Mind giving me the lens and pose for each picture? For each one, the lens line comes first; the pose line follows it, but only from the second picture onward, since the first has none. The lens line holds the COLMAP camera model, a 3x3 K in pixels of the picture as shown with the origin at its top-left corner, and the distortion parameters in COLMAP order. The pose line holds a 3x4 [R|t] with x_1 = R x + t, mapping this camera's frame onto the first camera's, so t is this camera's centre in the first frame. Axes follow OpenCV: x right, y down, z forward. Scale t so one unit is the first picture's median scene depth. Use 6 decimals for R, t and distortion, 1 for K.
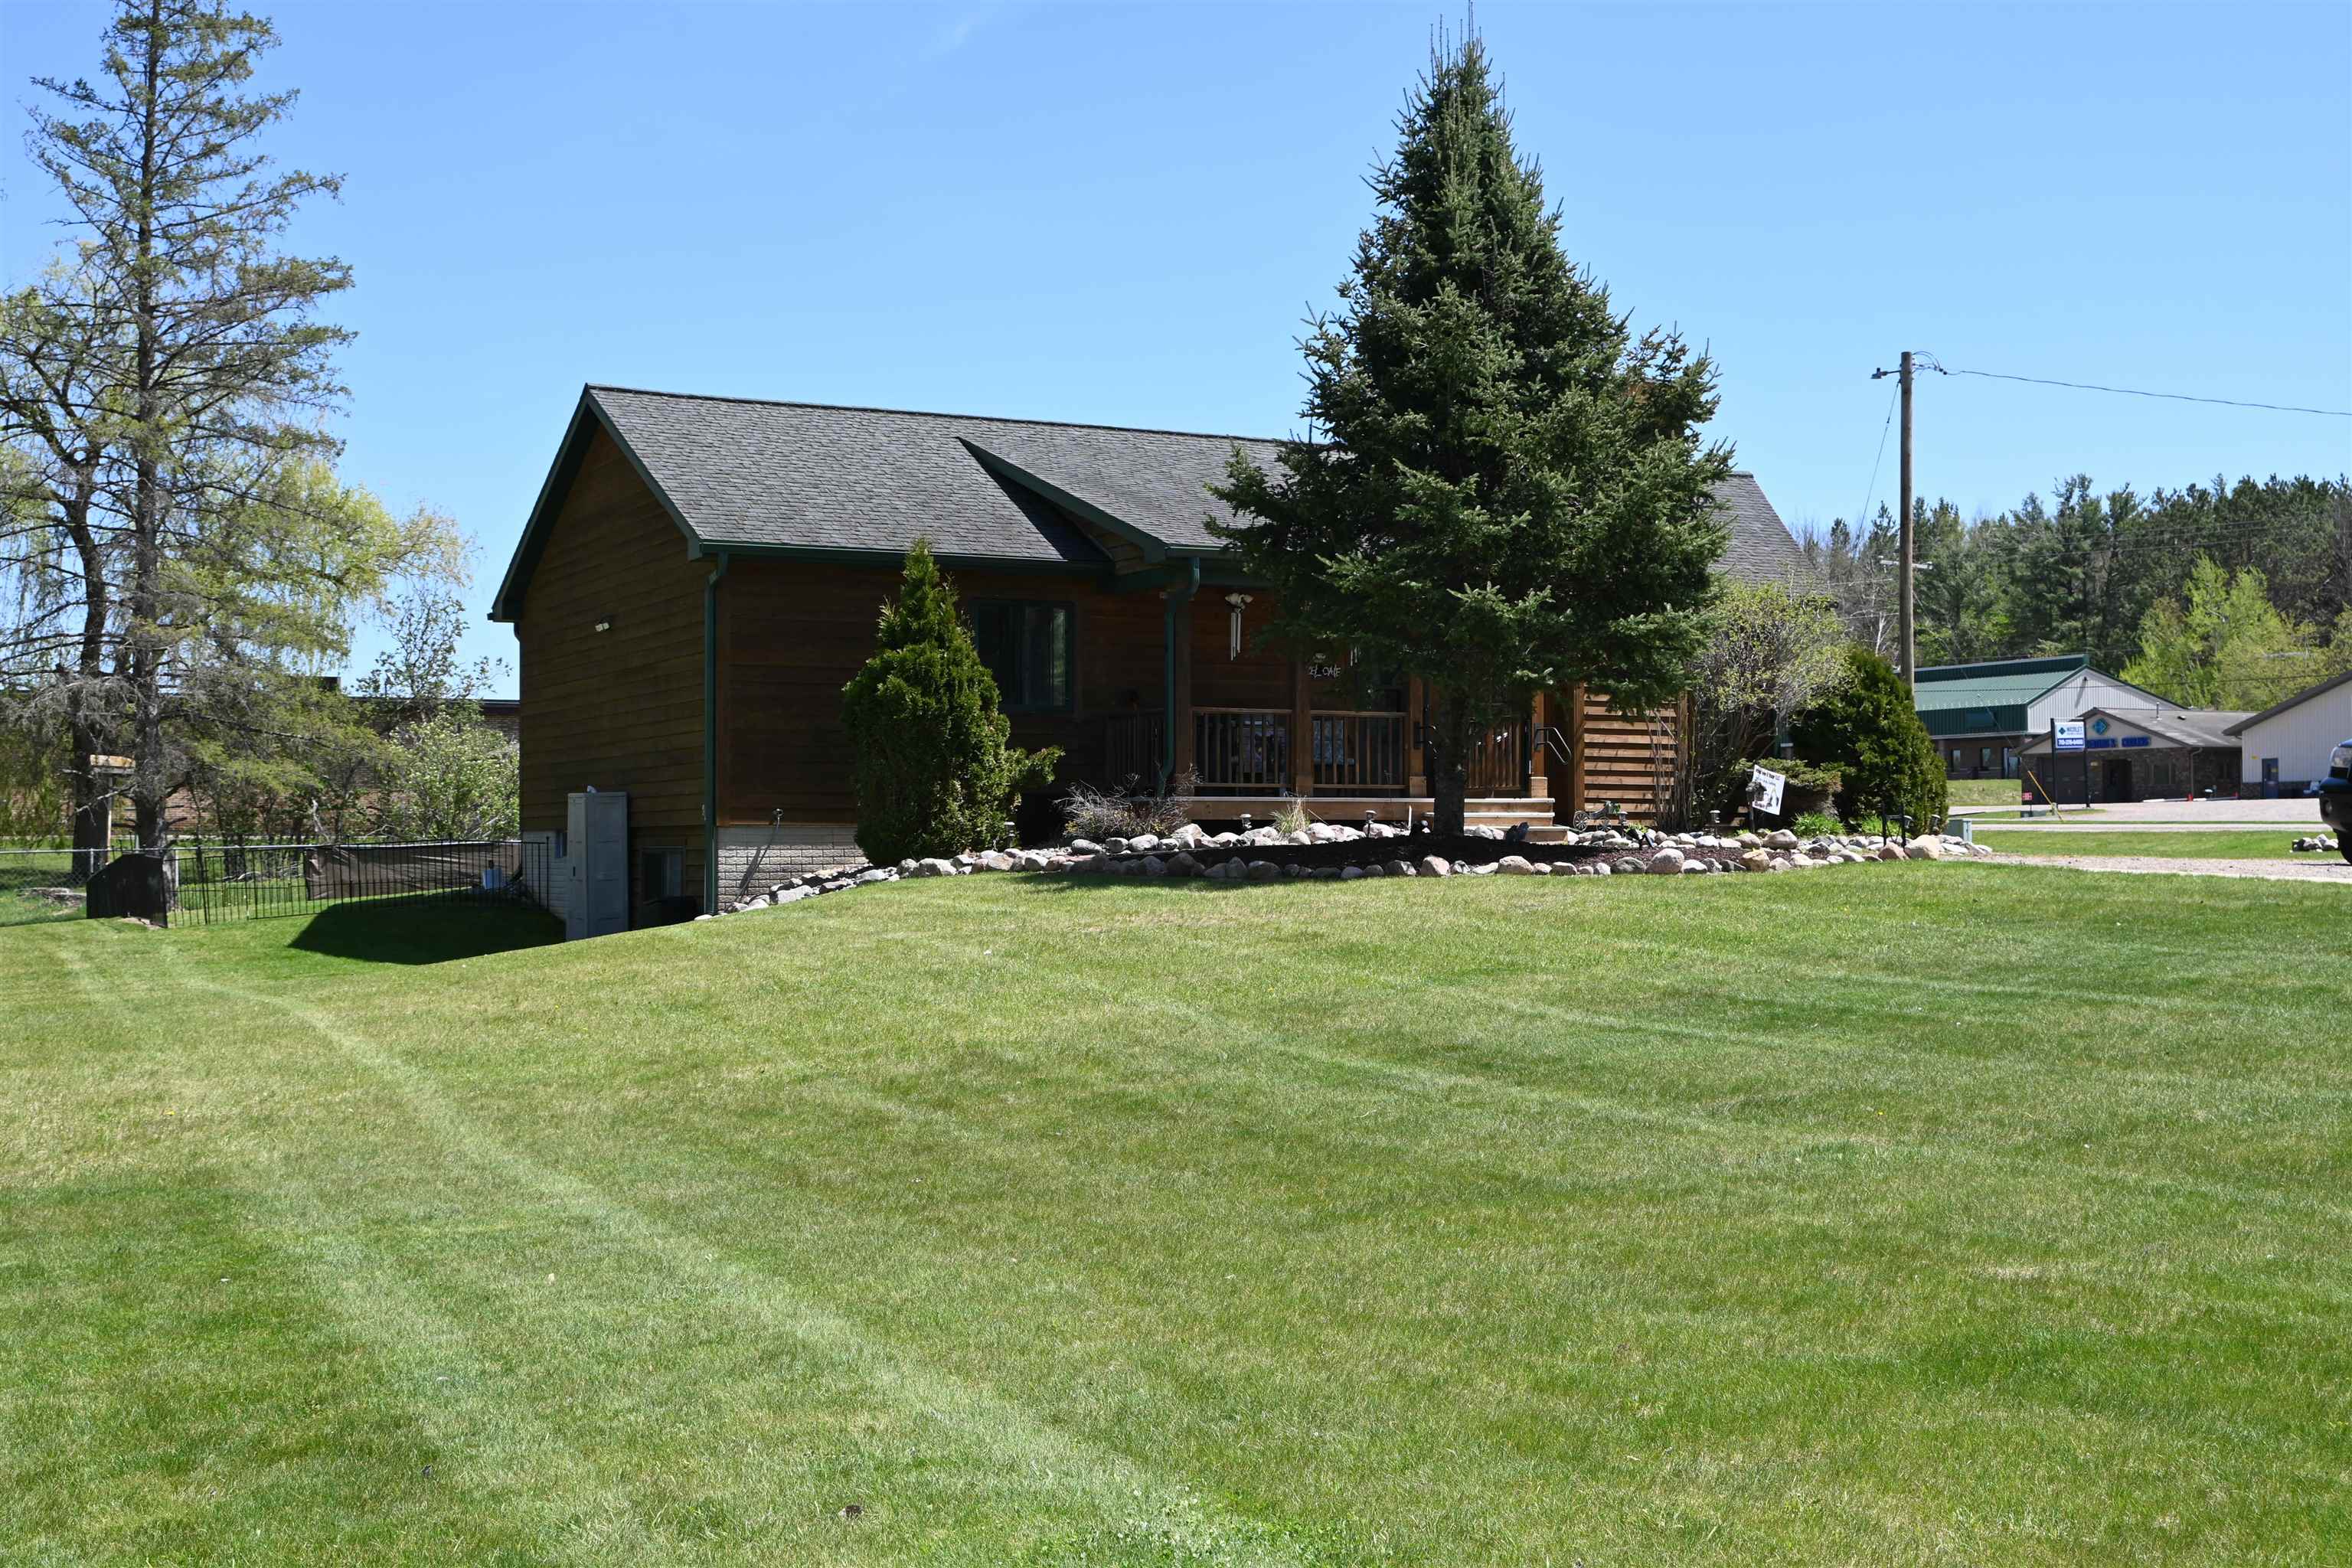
lens RADIAL K [[2707.5, 0, 1176.0], [0, 2707.5, 784.0], [0, 0, 1]] dist [-0.006363, -0.021620]
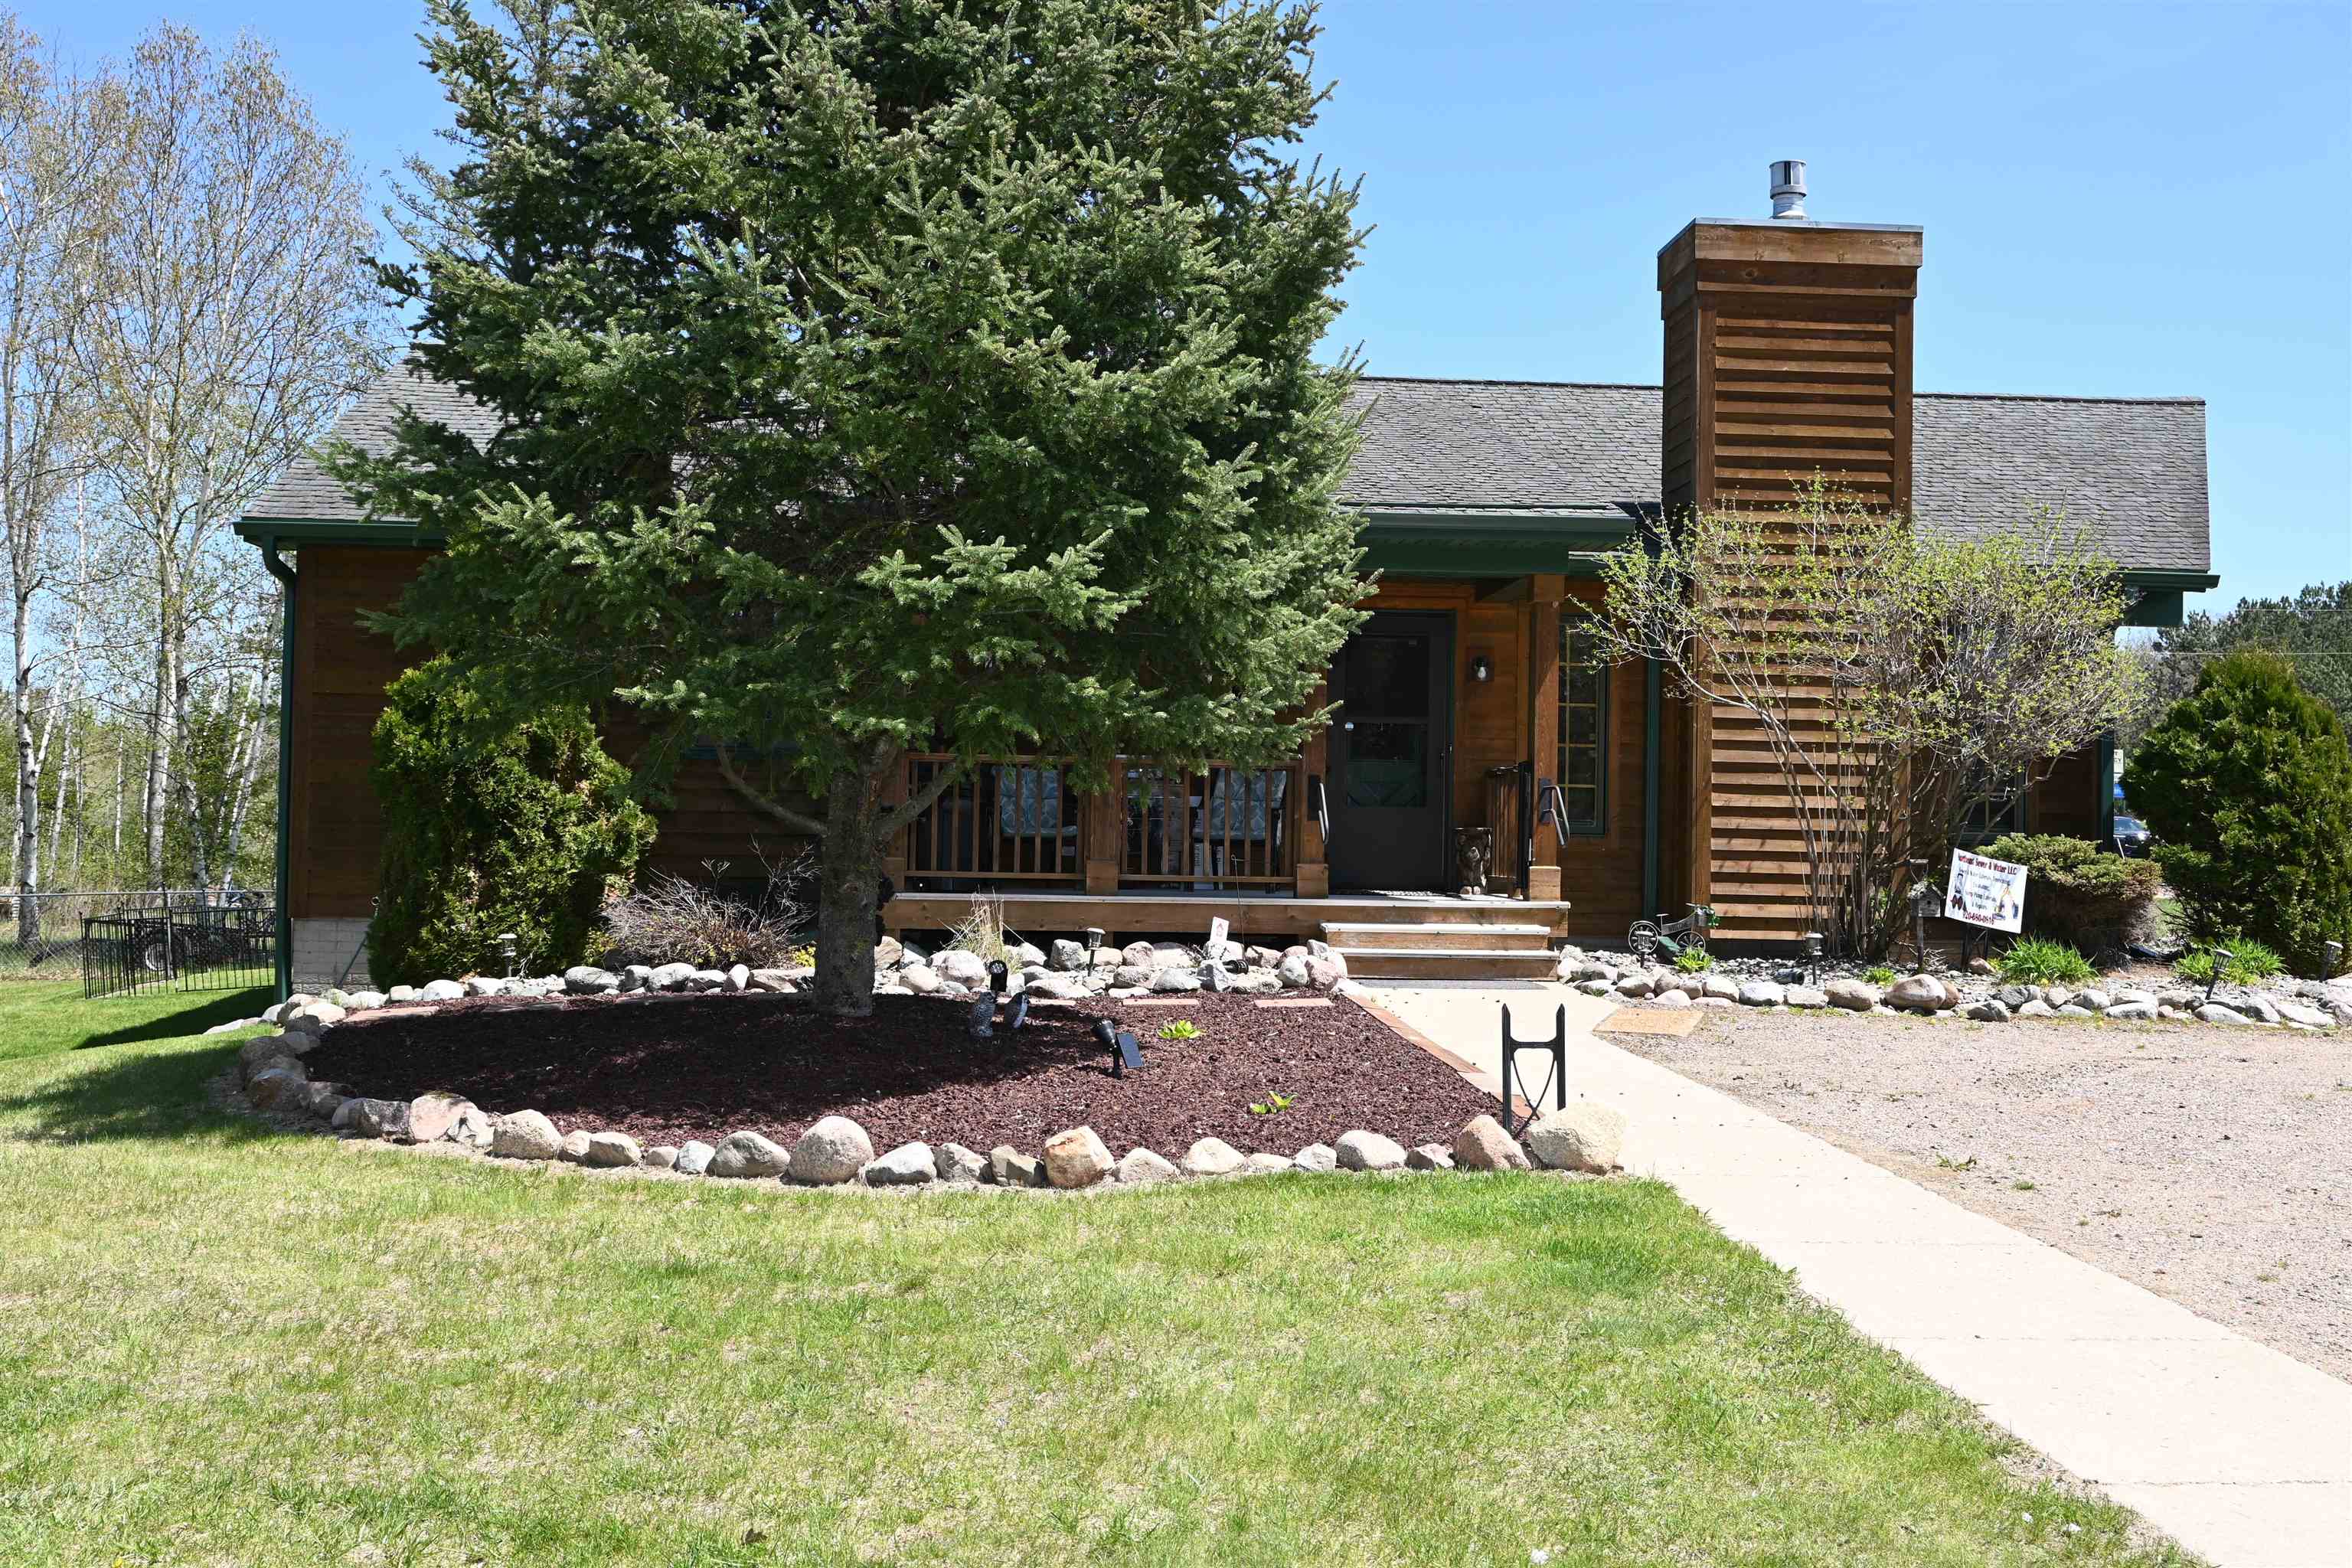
lens RADIAL K [[2093.1, 0, 1176.0], [0, 2093.1, 784.0], [0, 0, 1]] dist [-0.000961, 0.000668]
pose [[0.911735, 0.005728, -0.410738, 0.240323], [-0.009132, 0.999938, -0.006325, -0.016648], [0.410676, 0.009517, 0.911731, 0.502868]]
